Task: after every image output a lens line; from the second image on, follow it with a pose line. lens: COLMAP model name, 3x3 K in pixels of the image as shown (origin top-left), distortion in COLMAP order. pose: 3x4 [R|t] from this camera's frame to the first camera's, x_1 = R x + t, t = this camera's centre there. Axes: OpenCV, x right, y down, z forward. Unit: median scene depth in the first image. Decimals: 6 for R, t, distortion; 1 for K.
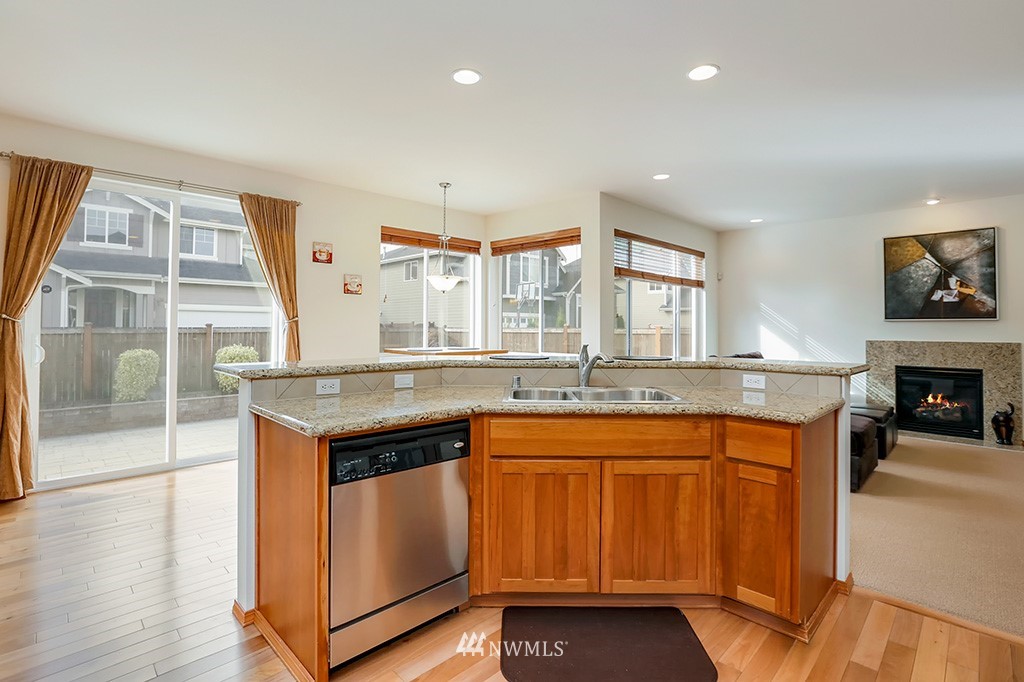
lens RADIAL K [[492.4, 0, 526.7], [0, 492.4, 319.9], [0, 0, 1]] dist [-0.011128, 0.002576]
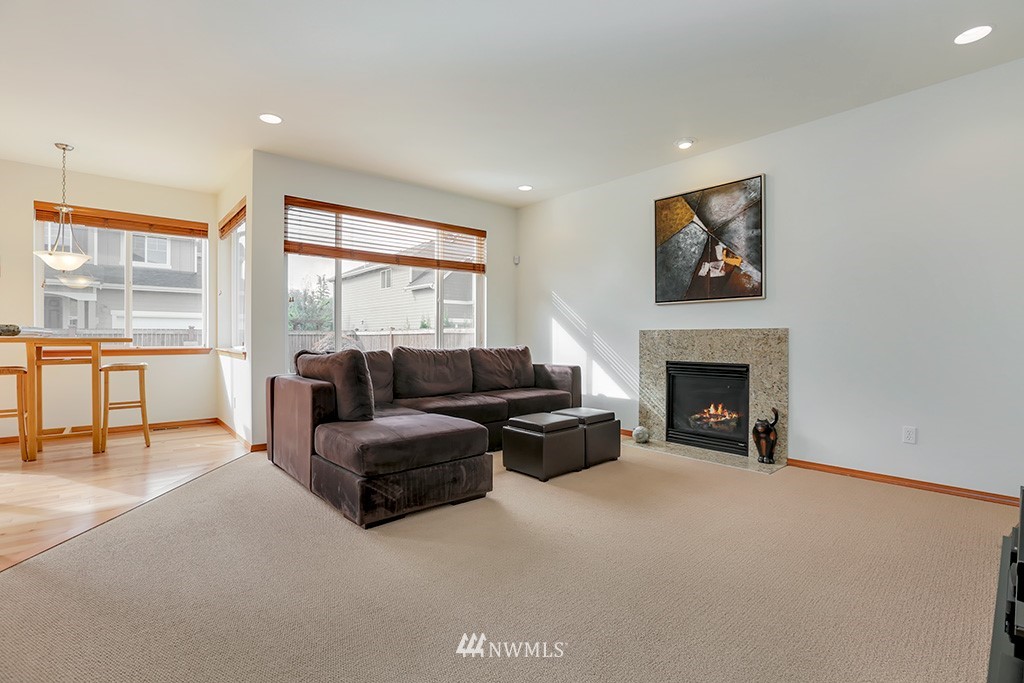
lens RADIAL K [[492.4, 0, 509.2], [0, 492.4, 340.7], [0, 0, 1]] dist [-0.011128, 0.002576]
pose [[0.994034, -0.003923, -0.109000, 0.609497], [0.006181, 0.999773, 0.020380, 0.044213], [0.108896, -0.020932, 0.993833, 0.189608]]
